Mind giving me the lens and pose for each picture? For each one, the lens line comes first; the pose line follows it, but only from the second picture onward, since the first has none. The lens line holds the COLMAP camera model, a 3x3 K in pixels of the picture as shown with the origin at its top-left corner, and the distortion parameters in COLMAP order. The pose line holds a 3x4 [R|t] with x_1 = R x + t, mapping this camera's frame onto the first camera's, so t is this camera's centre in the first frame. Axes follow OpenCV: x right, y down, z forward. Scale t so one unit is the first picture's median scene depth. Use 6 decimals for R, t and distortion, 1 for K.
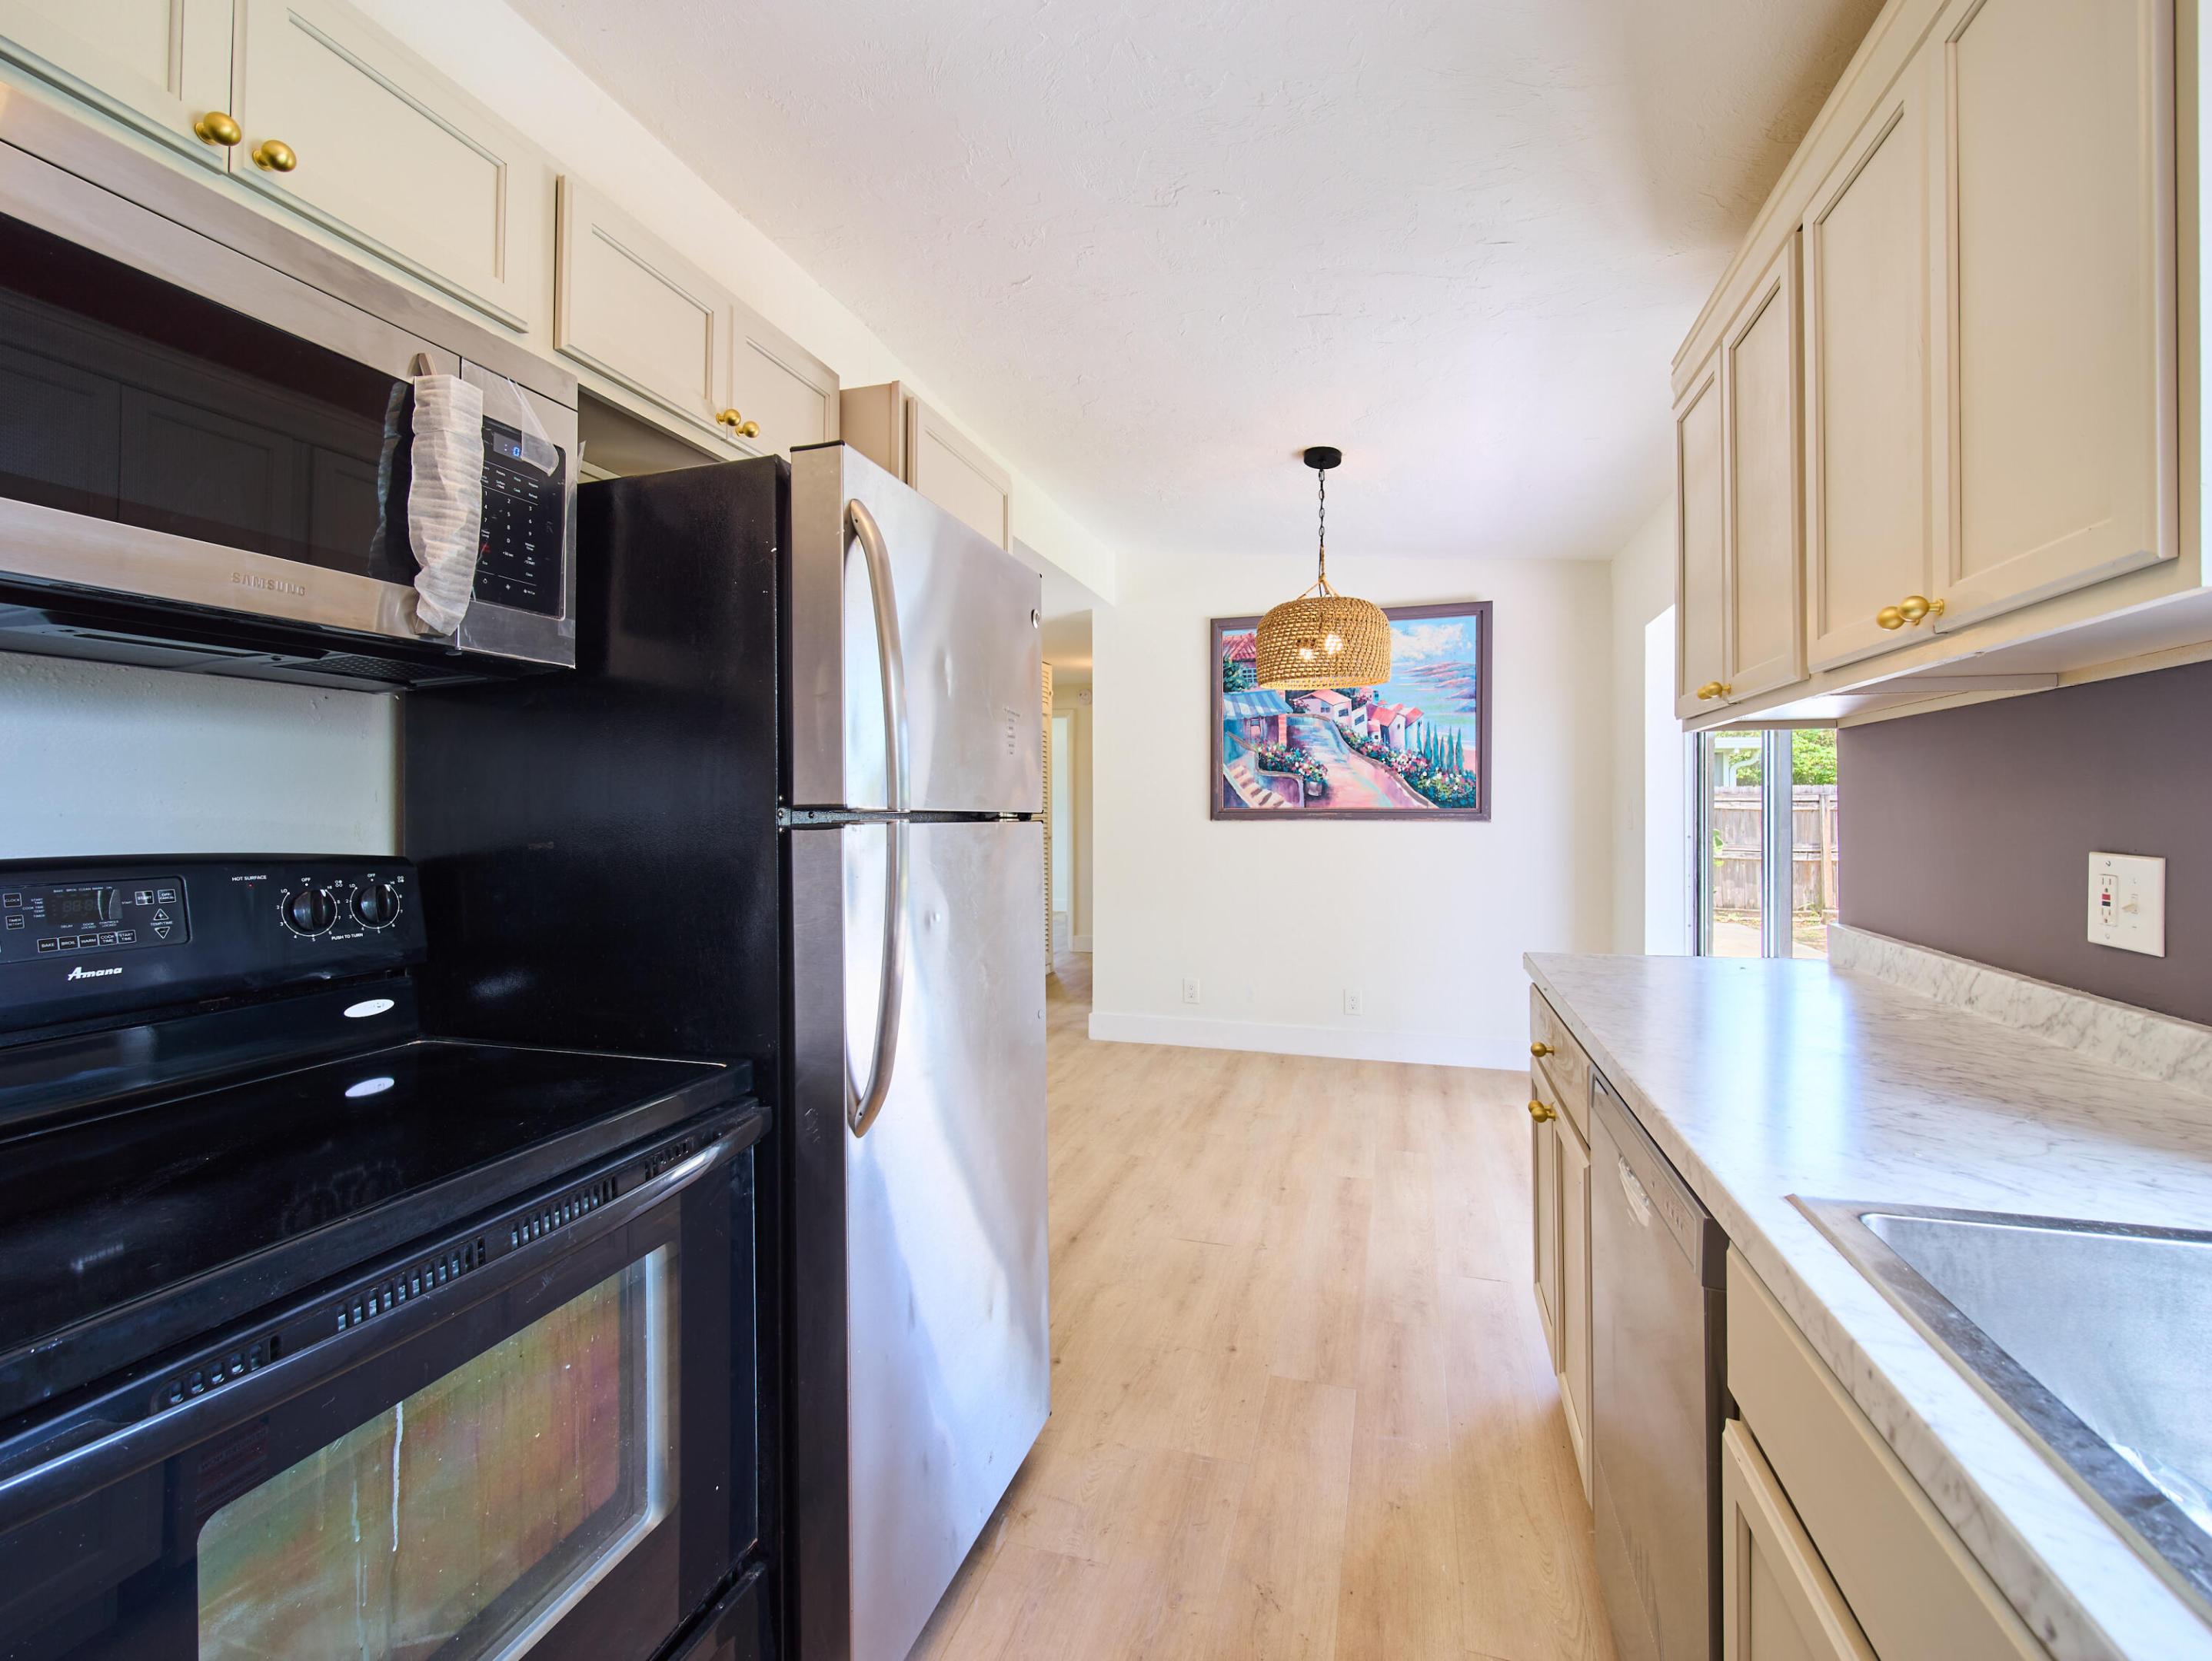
lens RADIAL K [[979.5, 0, 1108.0], [0, 979.5, 799.7], [0, 0, 1]] dist [-0.003664, -0.000766]
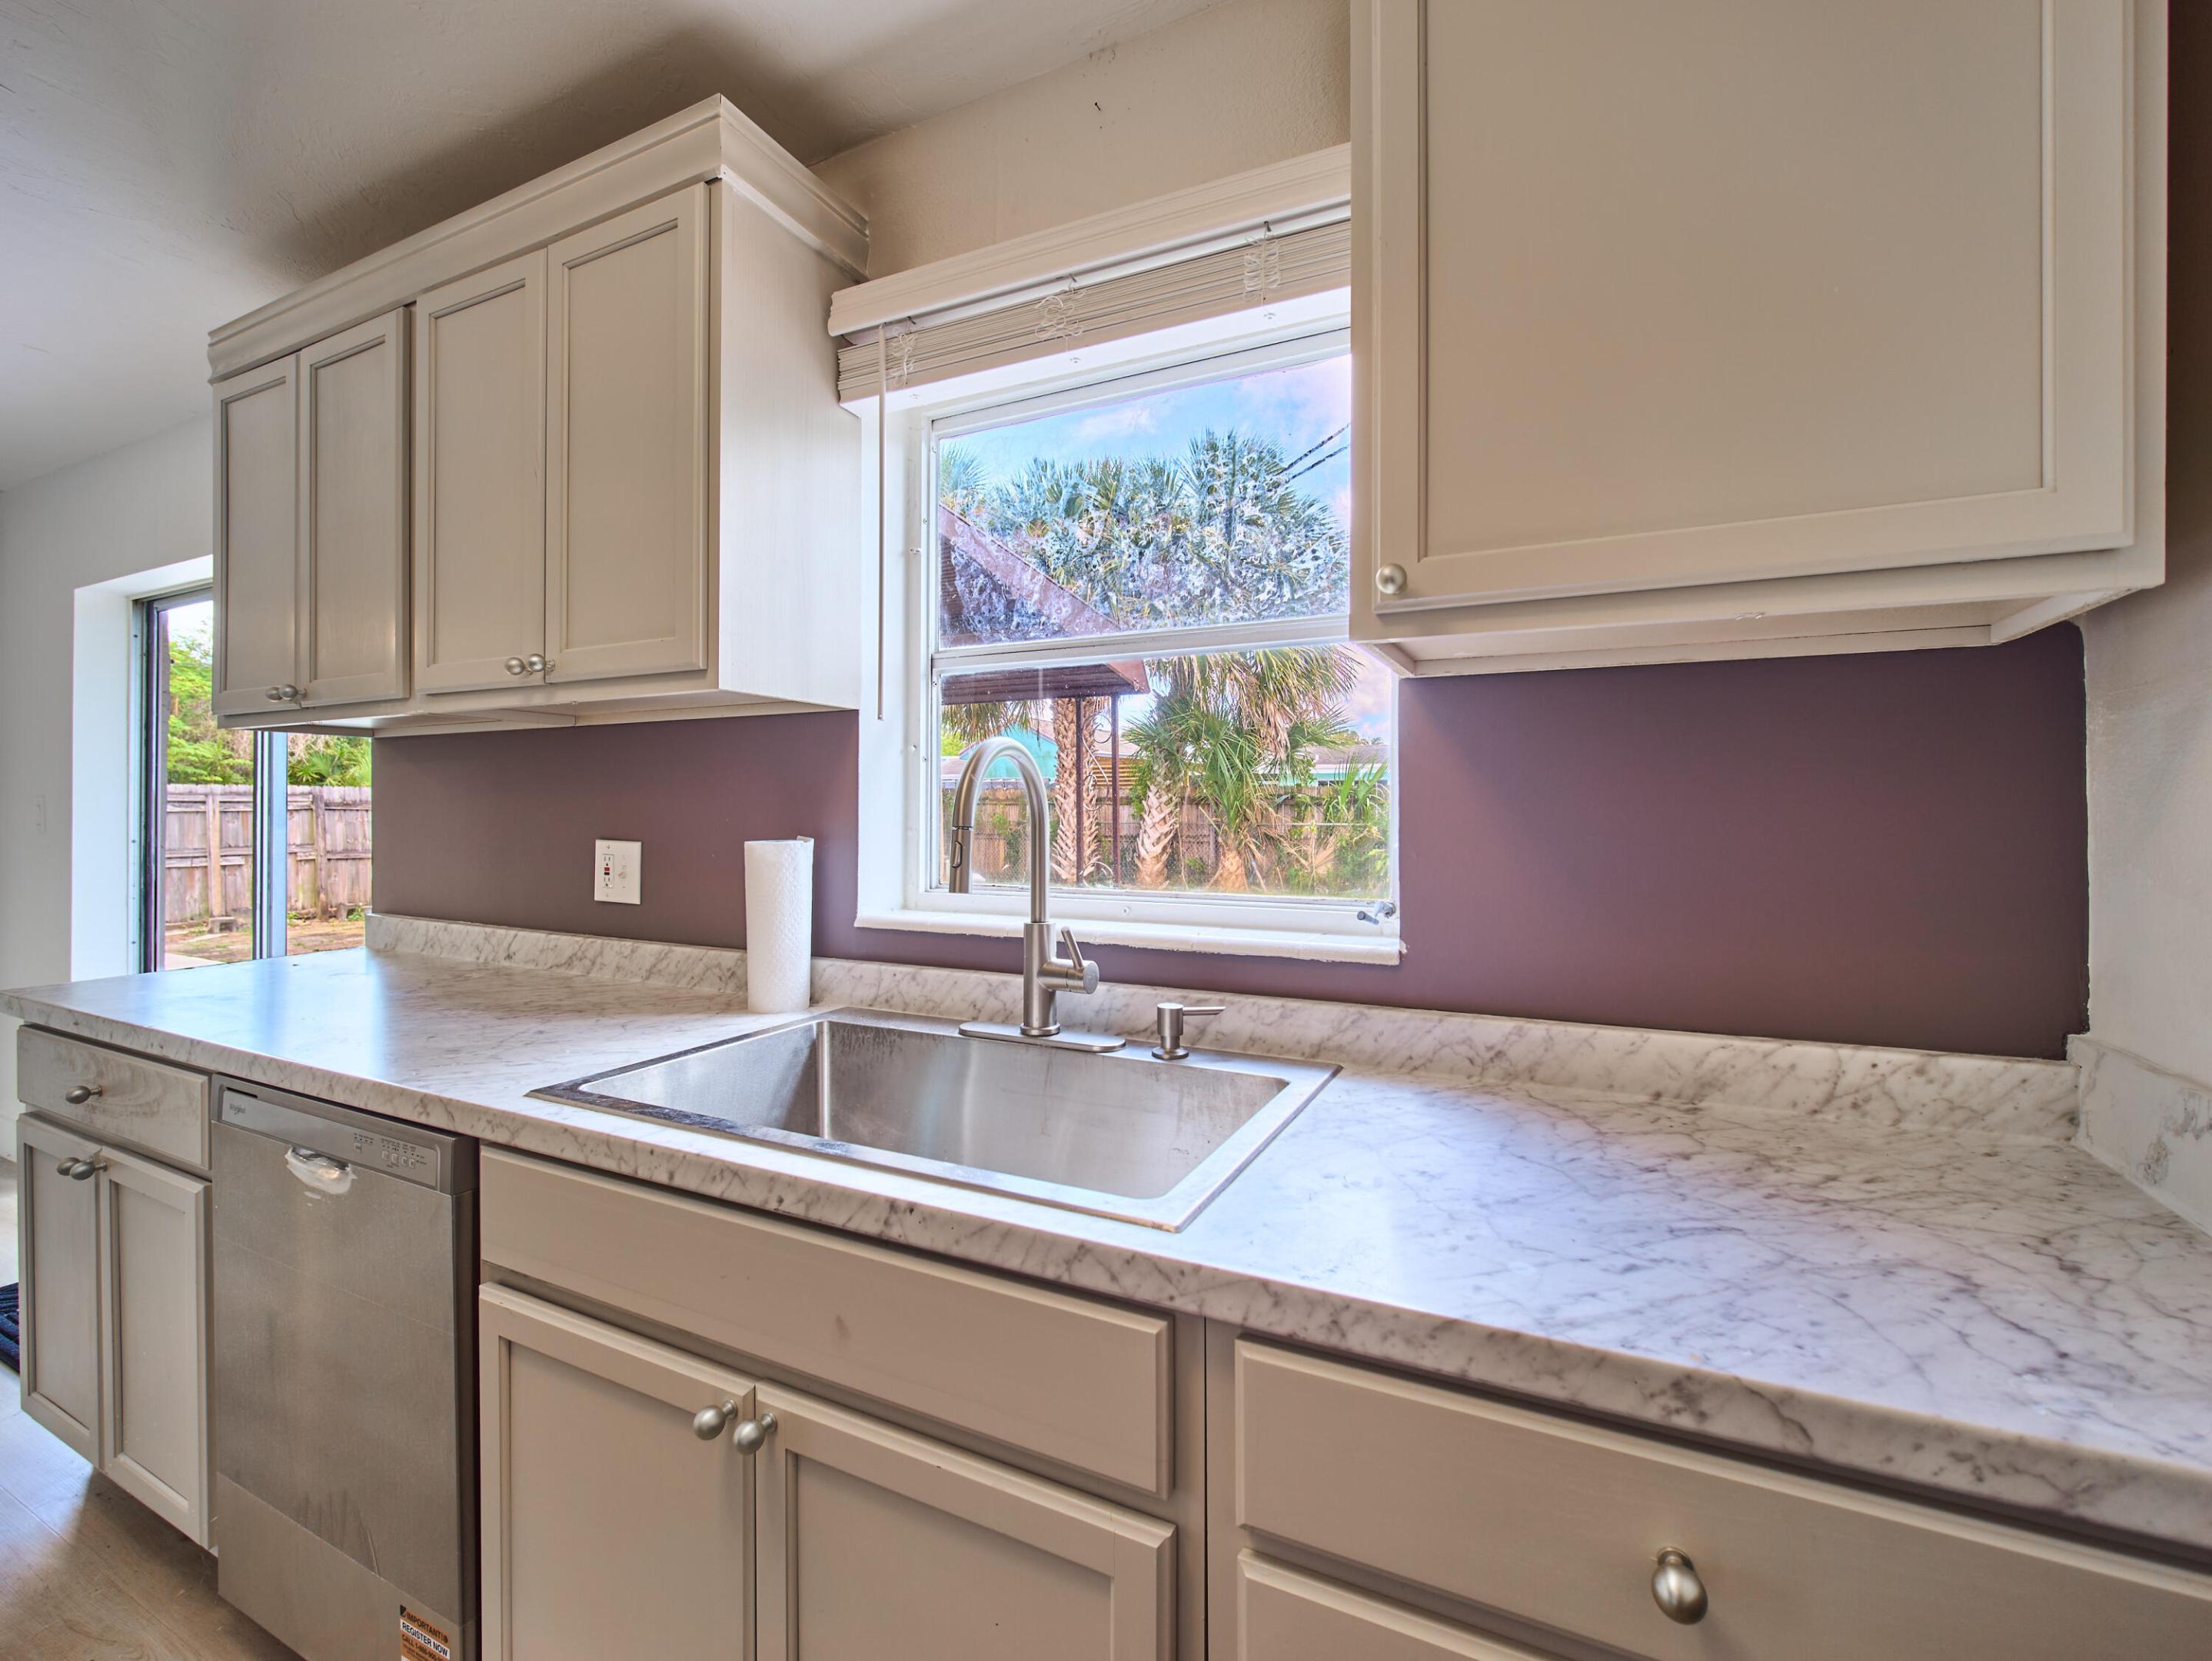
lens RADIAL K [[979.5, 0, 1113.4], [0, 979.5, 820.7], [0, 0, 1]] dist [-0.003664, -0.000766]
pose [[0.160165, -0.006808, 0.987067, -0.095676], [-0.012443, 0.999883, 0.008915, 0.000464], [-0.987012, -0.013710, 0.160062, -0.003975]]
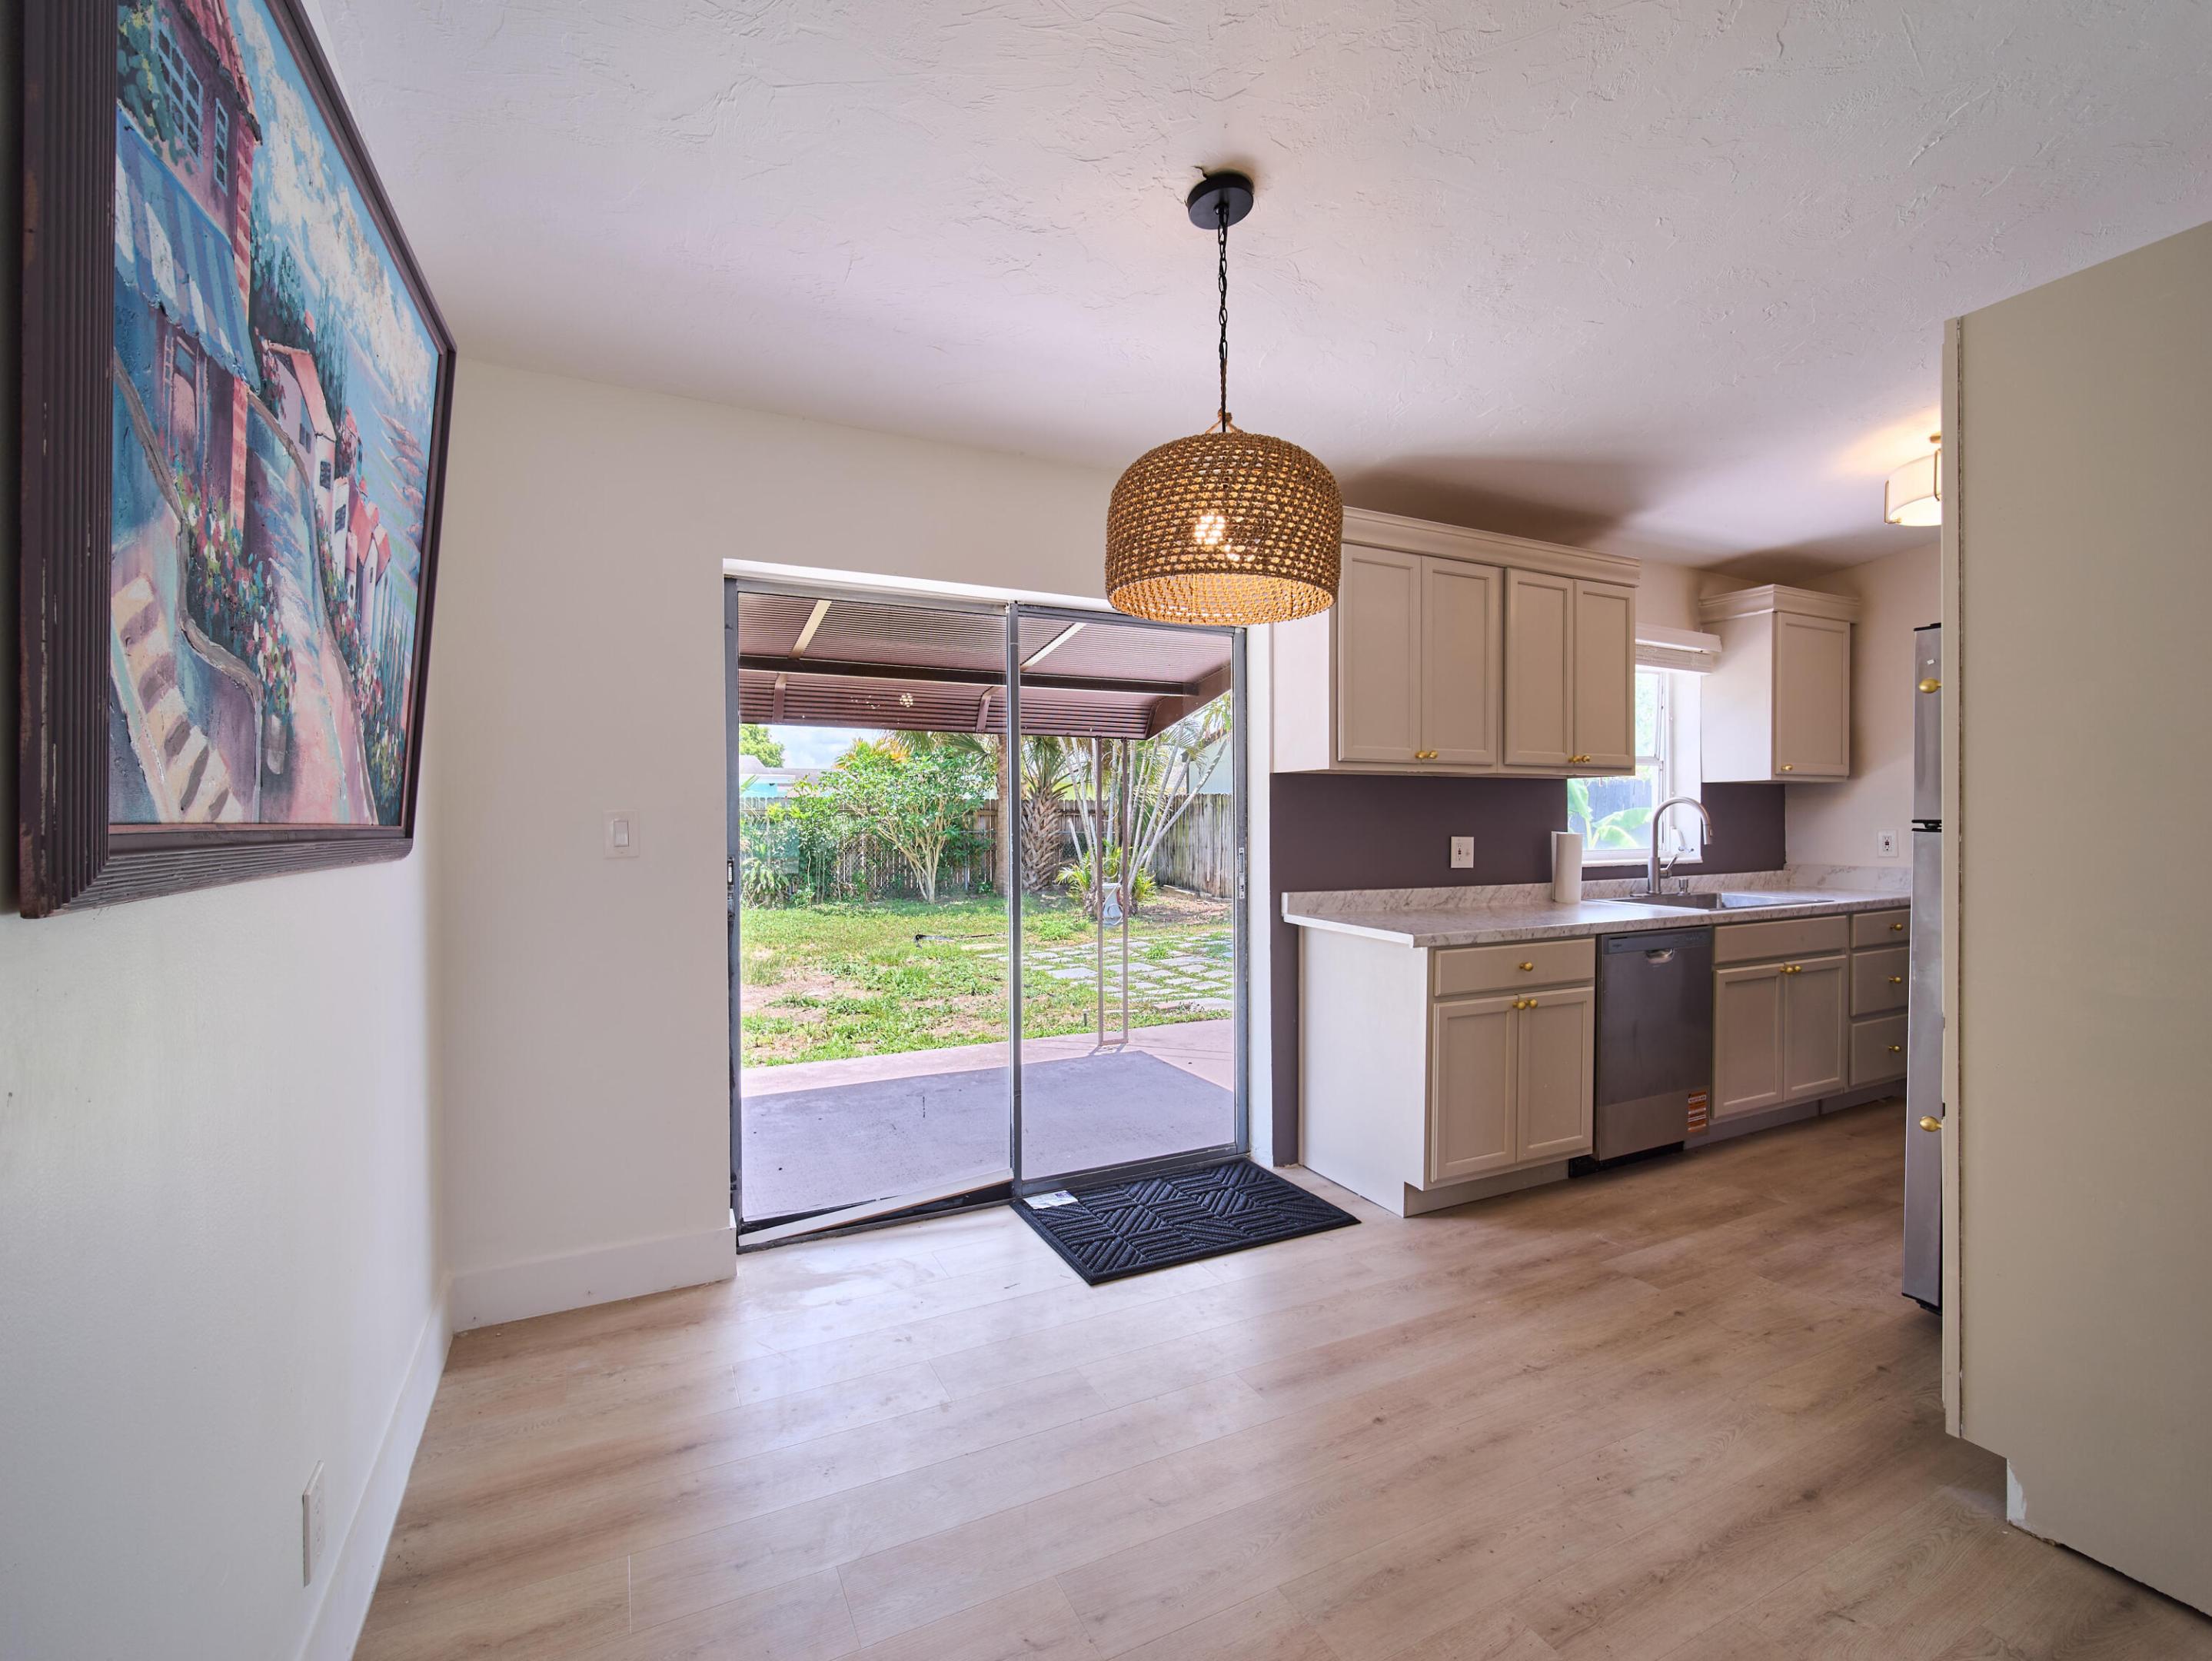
lens RADIAL K [[979.5, 0, 1106.3], [0, 979.5, 828.2], [0, 0, 1]] dist [-0.003664, -0.000766]
pose [[-0.686239, -0.000577, 0.727376, -0.108915], [-0.001461, 0.999999, -0.000585, 0.009601], [-0.727375, -0.001464, -0.686239, 1.058556]]
